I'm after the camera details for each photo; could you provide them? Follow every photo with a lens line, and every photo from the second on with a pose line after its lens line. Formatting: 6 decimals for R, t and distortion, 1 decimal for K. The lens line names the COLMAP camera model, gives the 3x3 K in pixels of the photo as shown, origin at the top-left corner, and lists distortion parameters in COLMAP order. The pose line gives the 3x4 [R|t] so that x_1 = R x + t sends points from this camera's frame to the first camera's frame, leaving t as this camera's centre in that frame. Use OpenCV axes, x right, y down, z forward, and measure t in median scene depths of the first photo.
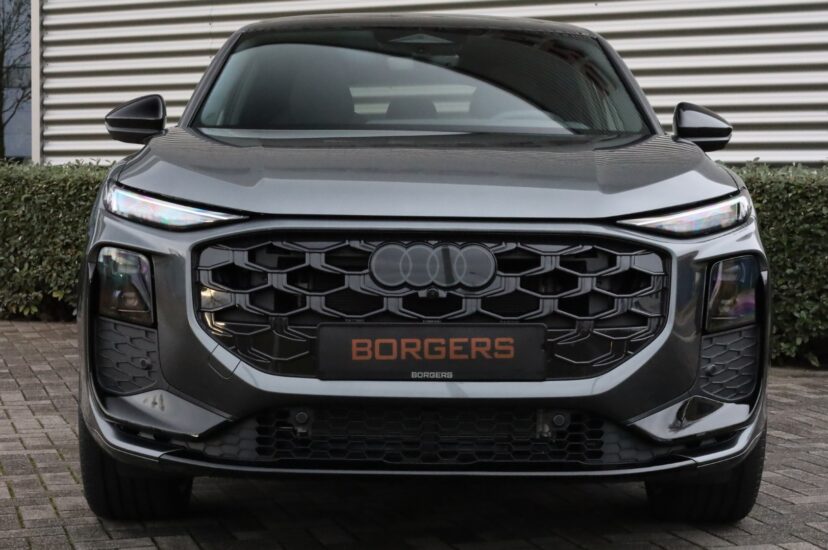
lens RADIAL K [[1735.5, 0, 414.0], [0, 1735.5, 275.0], [0, 0, 1]] dist [-0.025417, 0.052111]
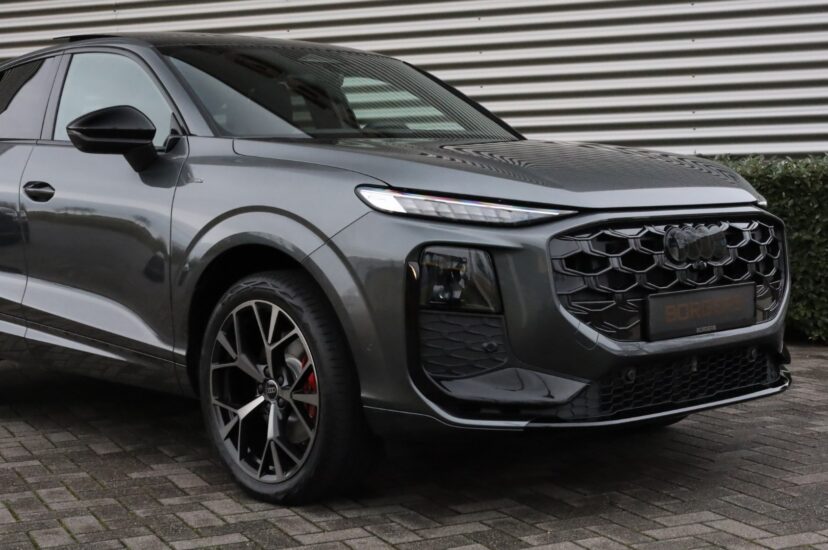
lens RADIAL K [[1430.6, 0, 414.0], [0, 1430.6, 275.0], [0, 0, 1]] dist [-0.035155, -0.110923]
pose [[0.747385, -0.073055, 0.660362, -0.830990], [0.065161, 0.997204, 0.036572, -0.033629], [-0.661188, 0.015696, 0.750056, 0.351936]]
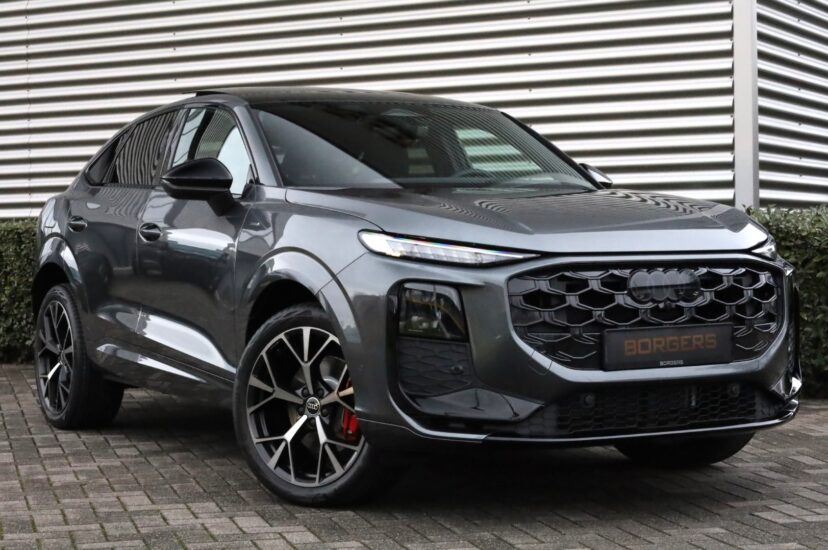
lens RADIAL K [[1735.5, 0, 414.0], [0, 1735.5, 275.0], [0, 0, 1]] dist [-0.025417, 0.052111]
pose [[0.879239, -0.034144, 0.475156, -0.835558], [0.045932, 0.998857, -0.013217, -0.004698], [-0.474162, 0.033445, 0.879802, -0.145117]]
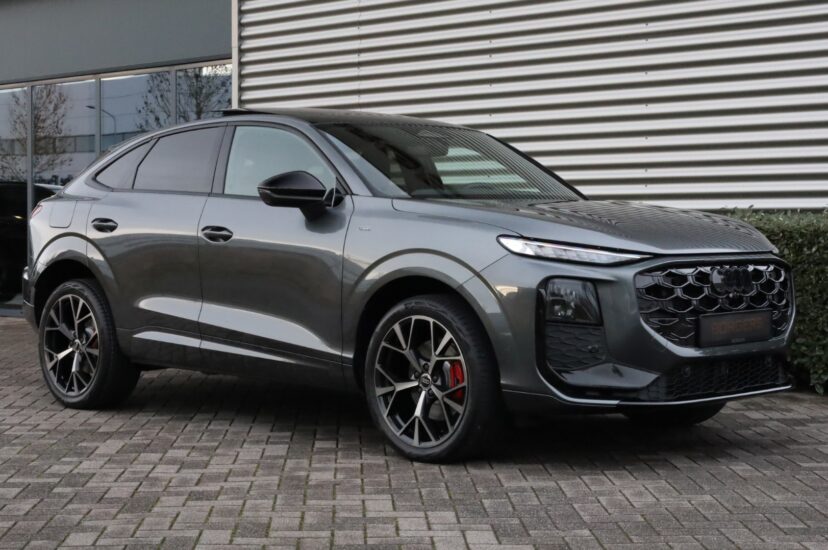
lens RADIAL K [[1548.3, 0, 414.0], [0, 1548.3, 275.0], [0, 0, 1]] dist [-0.032763, -0.036687]
pose [[0.725220, -0.042161, 0.687225, -1.317340], [0.049927, 0.998716, 0.008583, -0.040045], [-0.686704, 0.028087, 0.726394, 0.065827]]
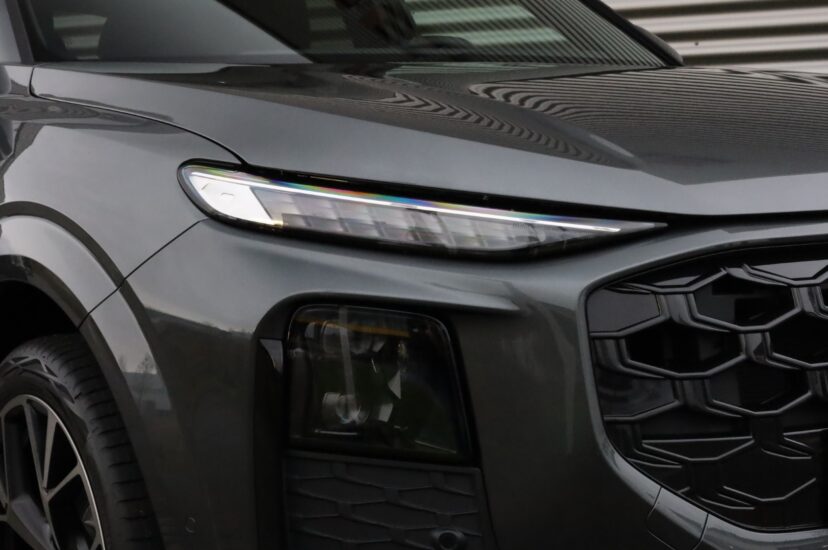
lens RADIAL K [[1735.5, 0, 414.0], [0, 1735.5, 275.0], [0, 0, 1]] dist [-0.025417, 0.052111]
pose [[0.852873, -0.078543, 0.516177, -0.422602], [0.063245, 0.996882, 0.047190, -0.047714], [-0.518274, -0.007602, 0.855181, 0.616498]]
